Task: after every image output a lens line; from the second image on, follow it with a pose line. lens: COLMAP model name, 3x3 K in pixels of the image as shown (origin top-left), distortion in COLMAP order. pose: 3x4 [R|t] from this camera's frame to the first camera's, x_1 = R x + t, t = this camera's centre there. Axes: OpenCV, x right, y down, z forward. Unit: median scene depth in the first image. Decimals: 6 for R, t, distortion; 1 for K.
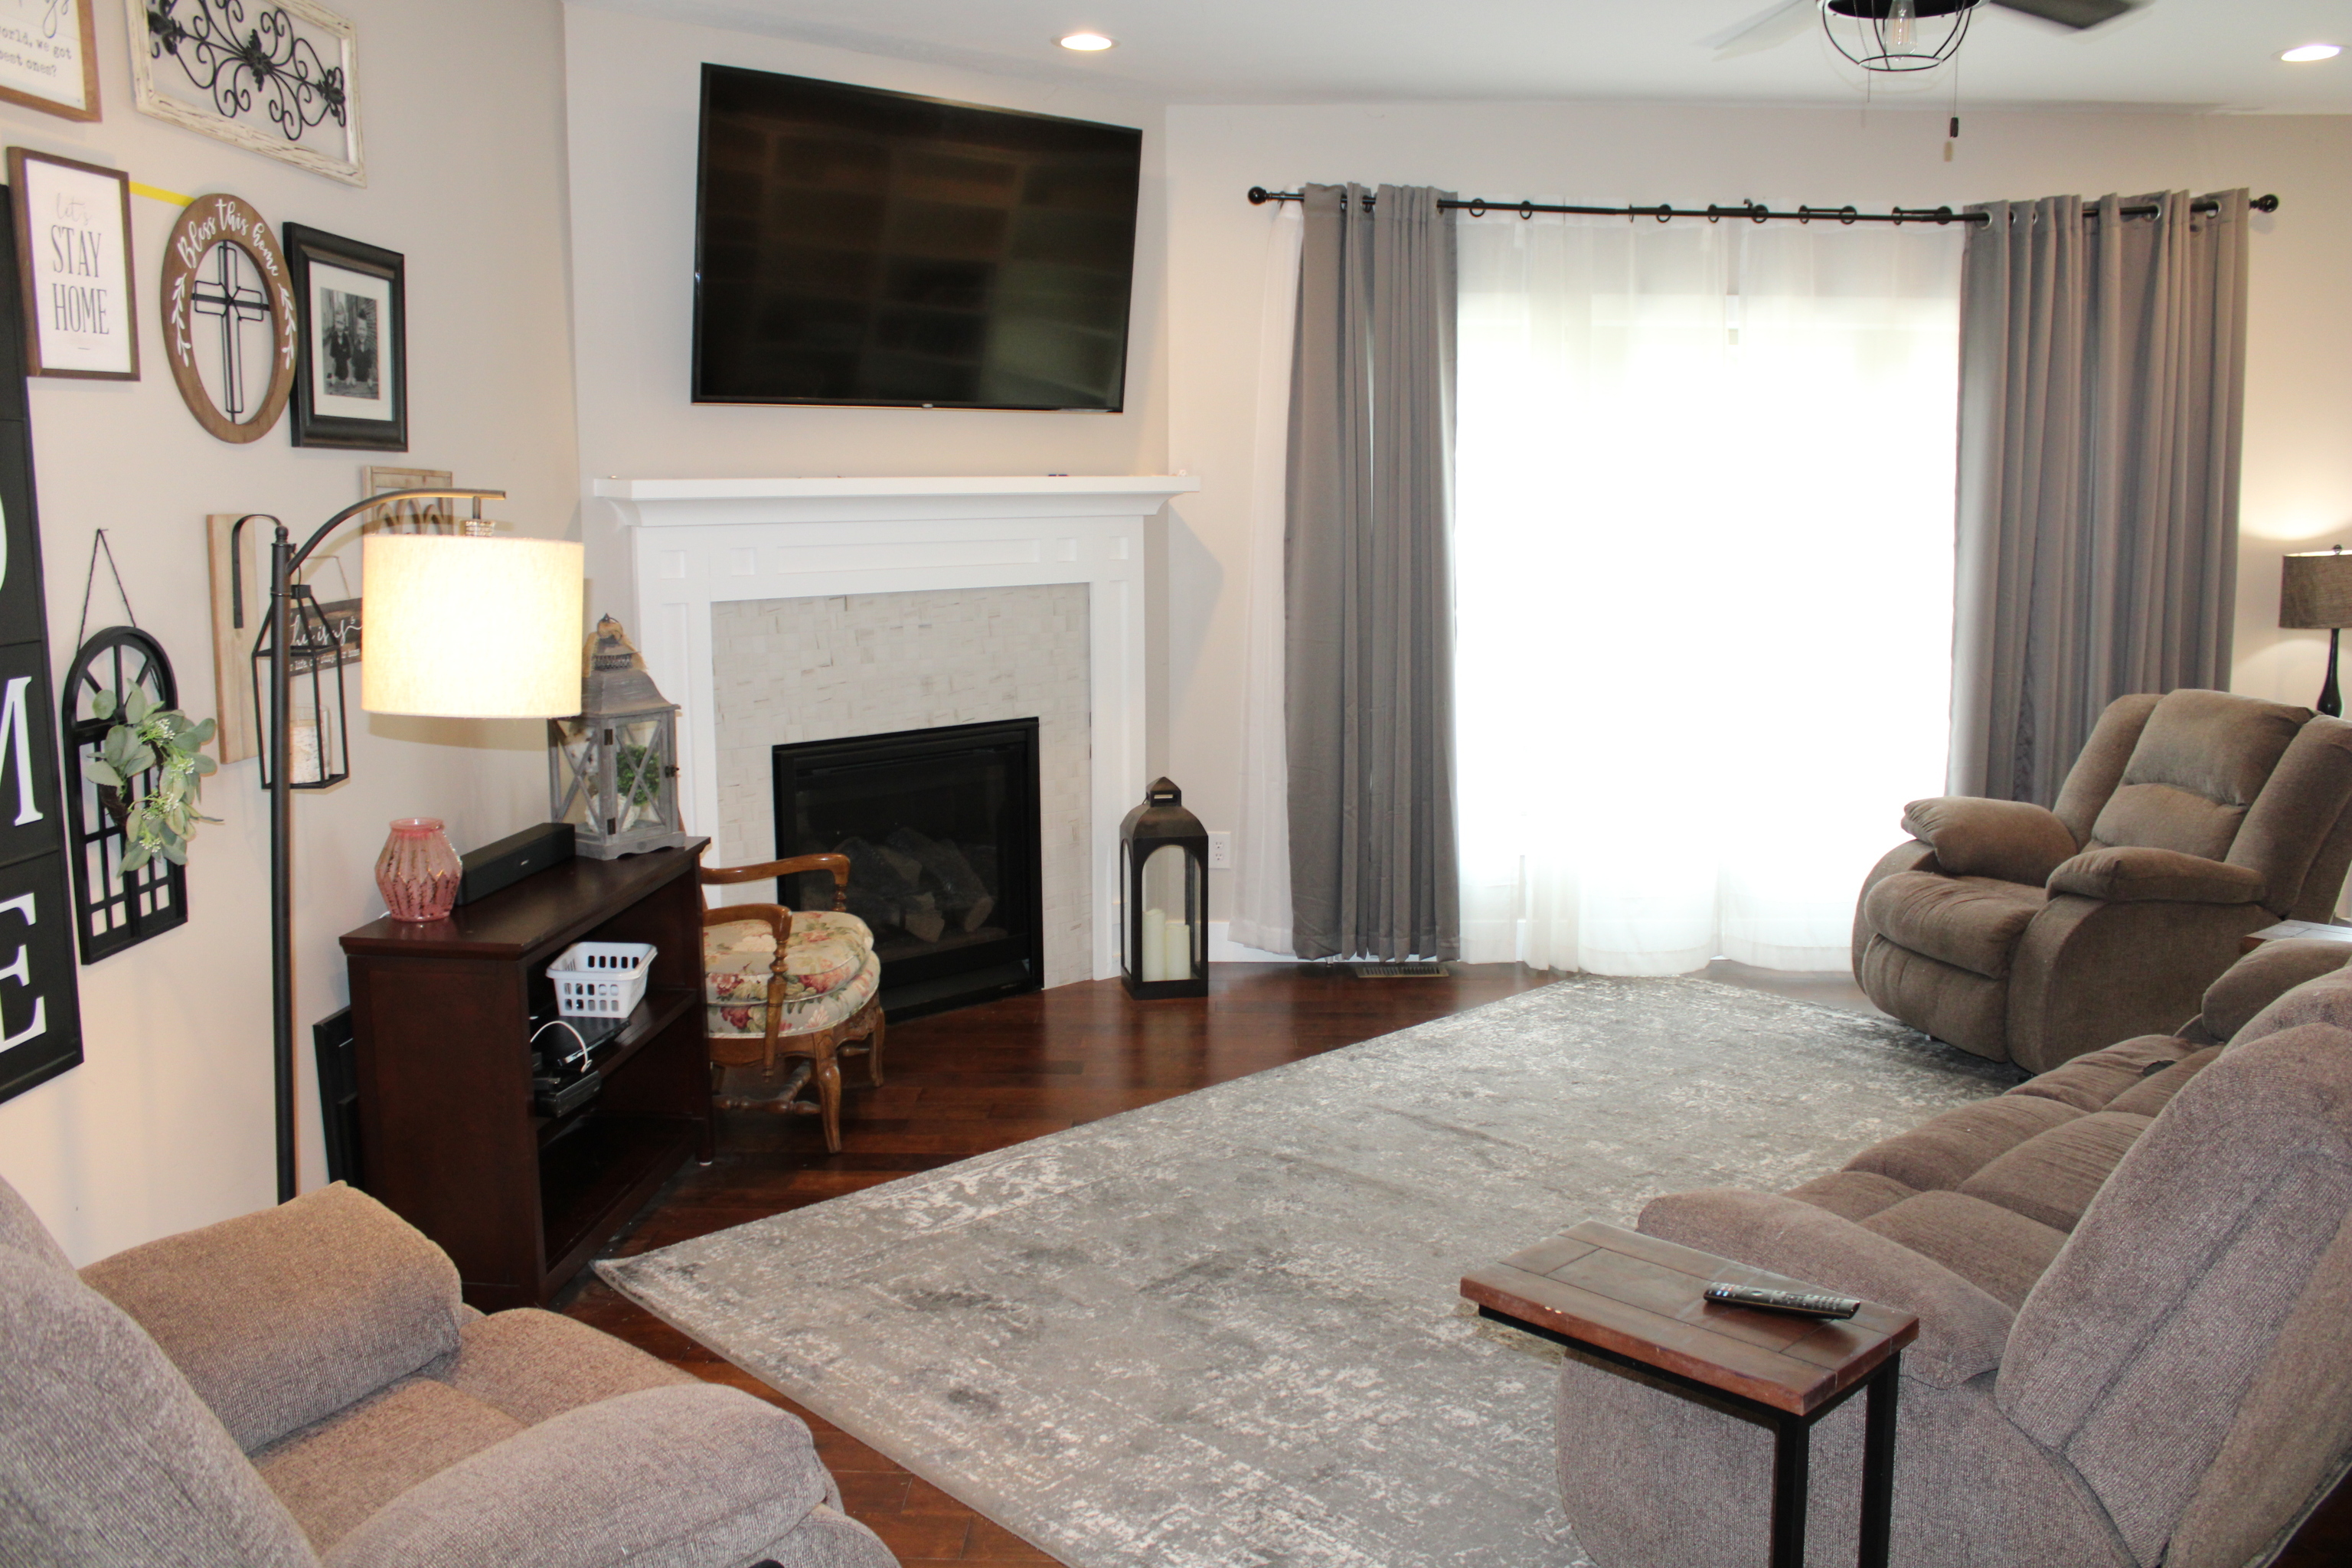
lens RADIAL K [[1960.2, 0, 1186.2], [0, 1960.2, 792.2], [0, 0, 1]] dist [-0.155114, 0.133640]
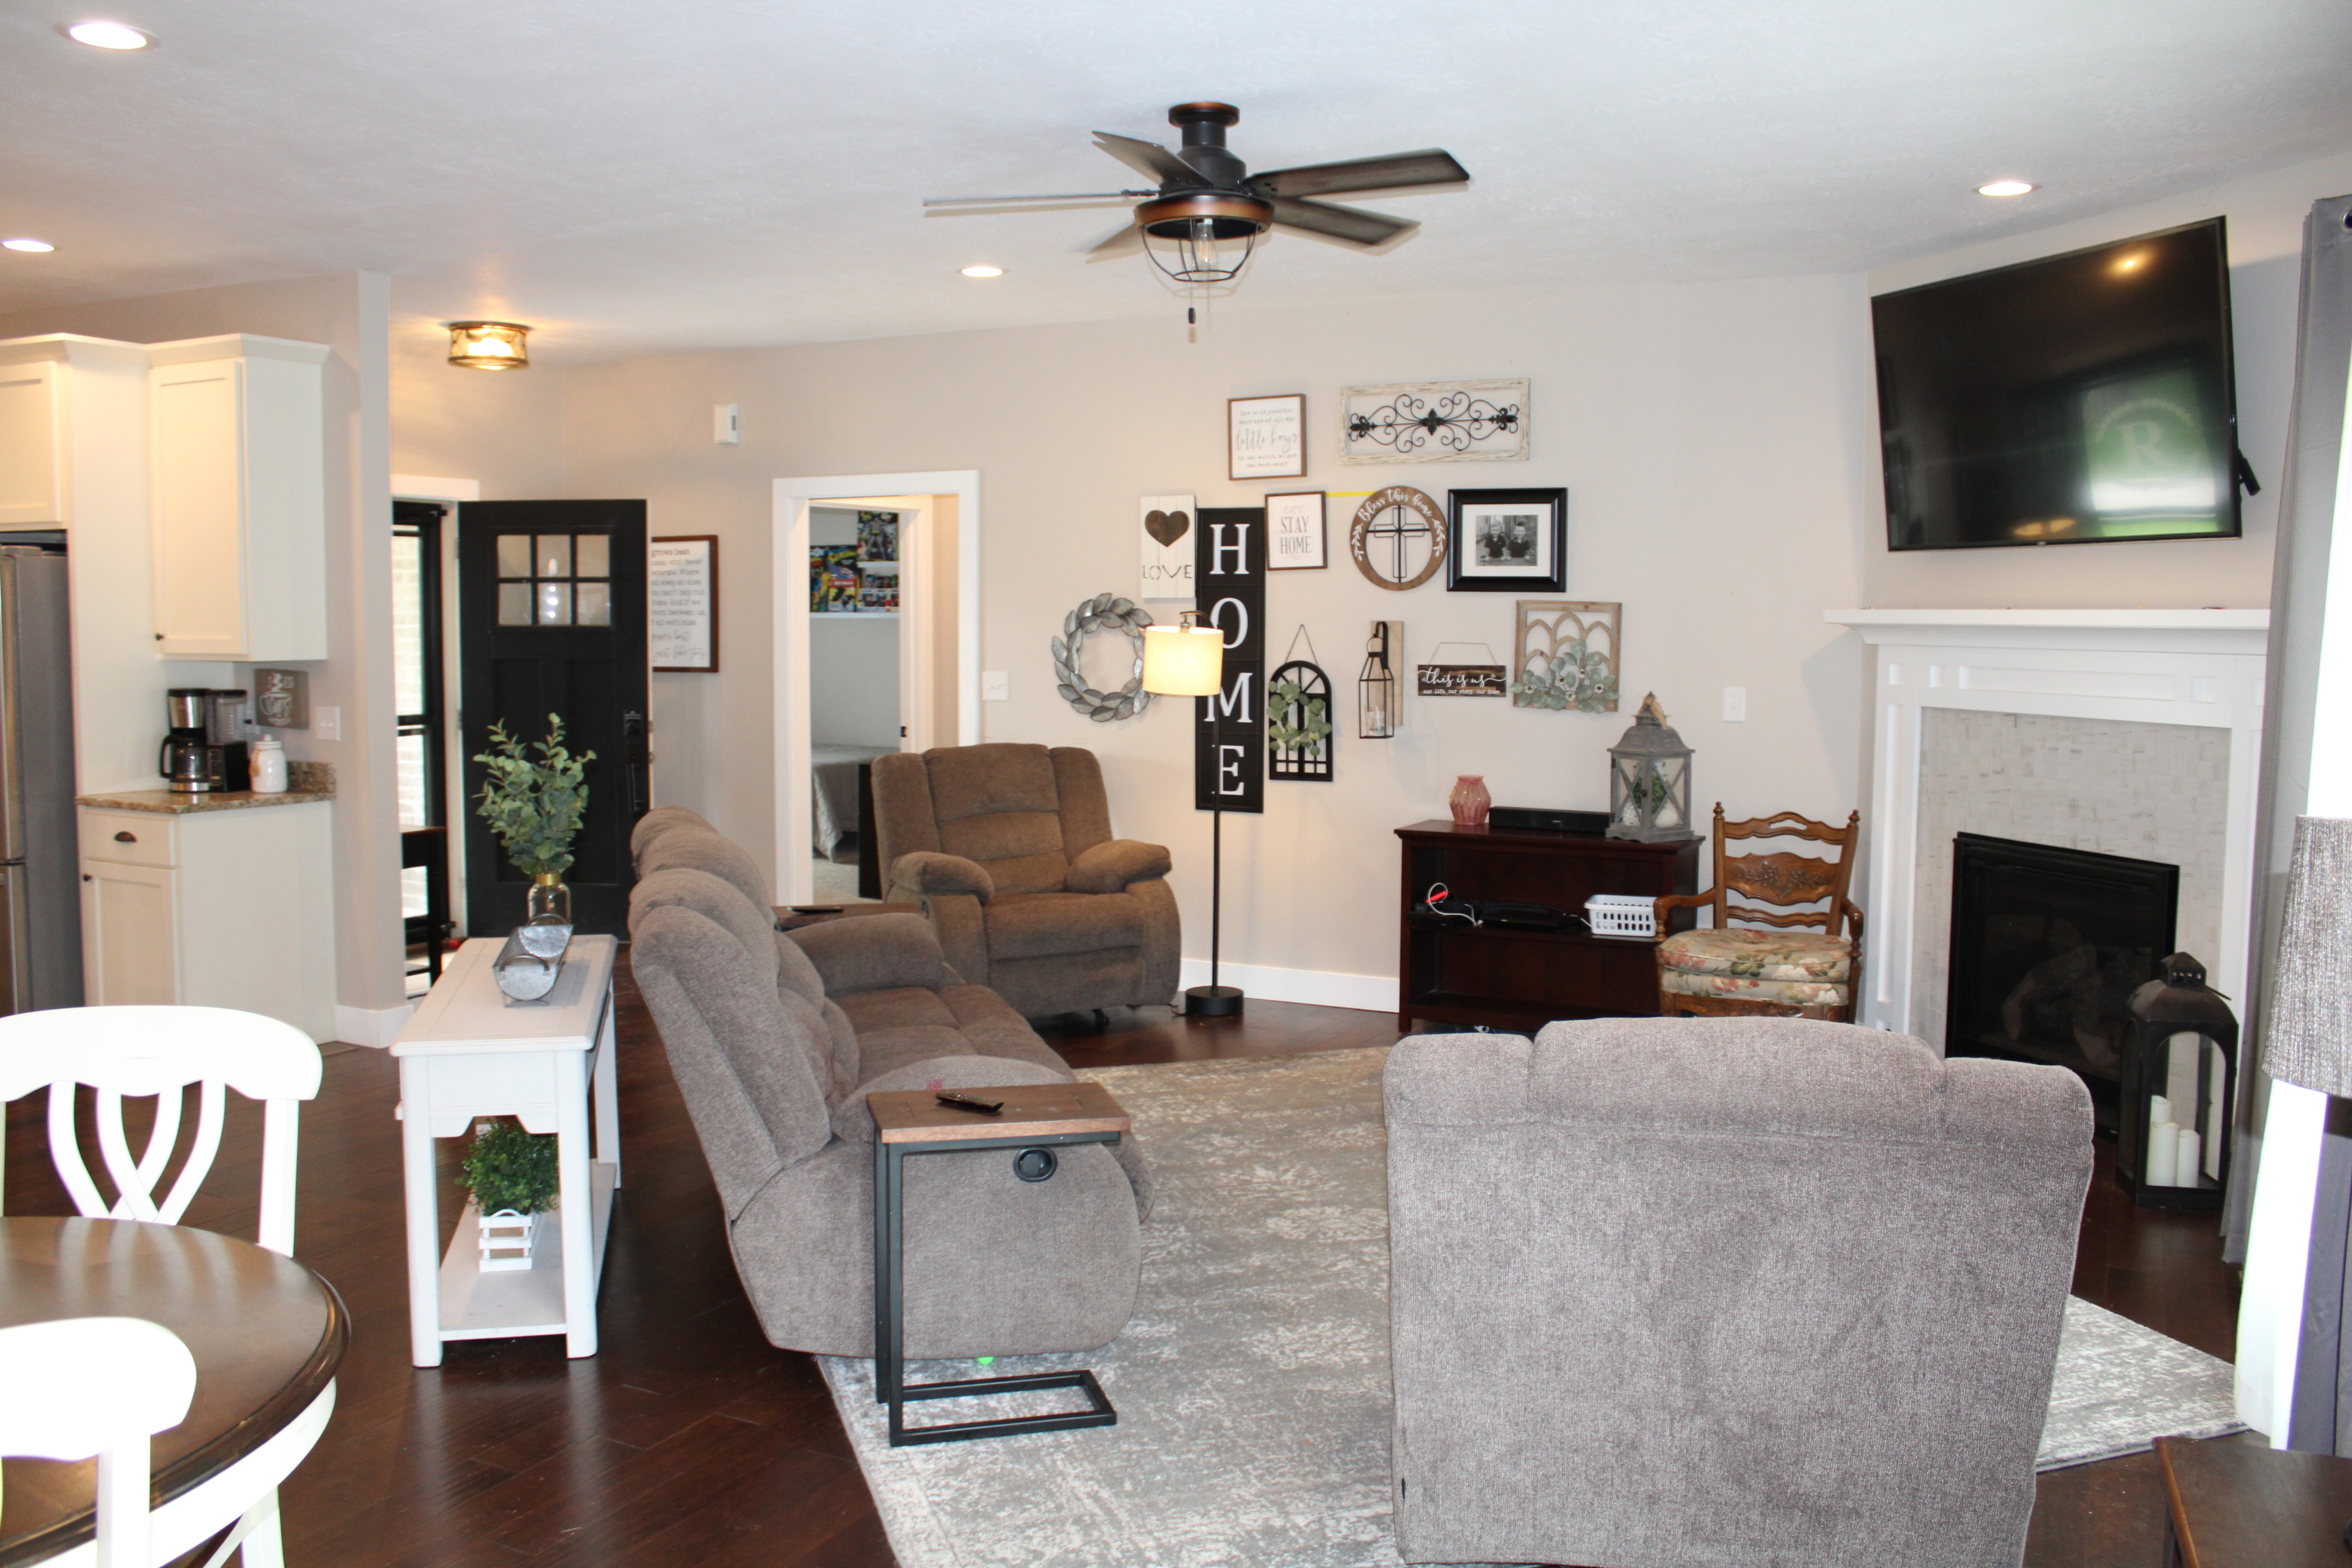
lens RADIAL K [[1960.2, 0, 1184.9], [0, 1960.2, 784.3], [0, 0, 1]] dist [-0.155114, 0.133640]
pose [[-0.432568, 0.078343, -0.898191, 1.586605], [-0.141367, 0.978002, 0.153387, -0.251068], [0.890450, 0.193325, -0.411977, 1.599333]]
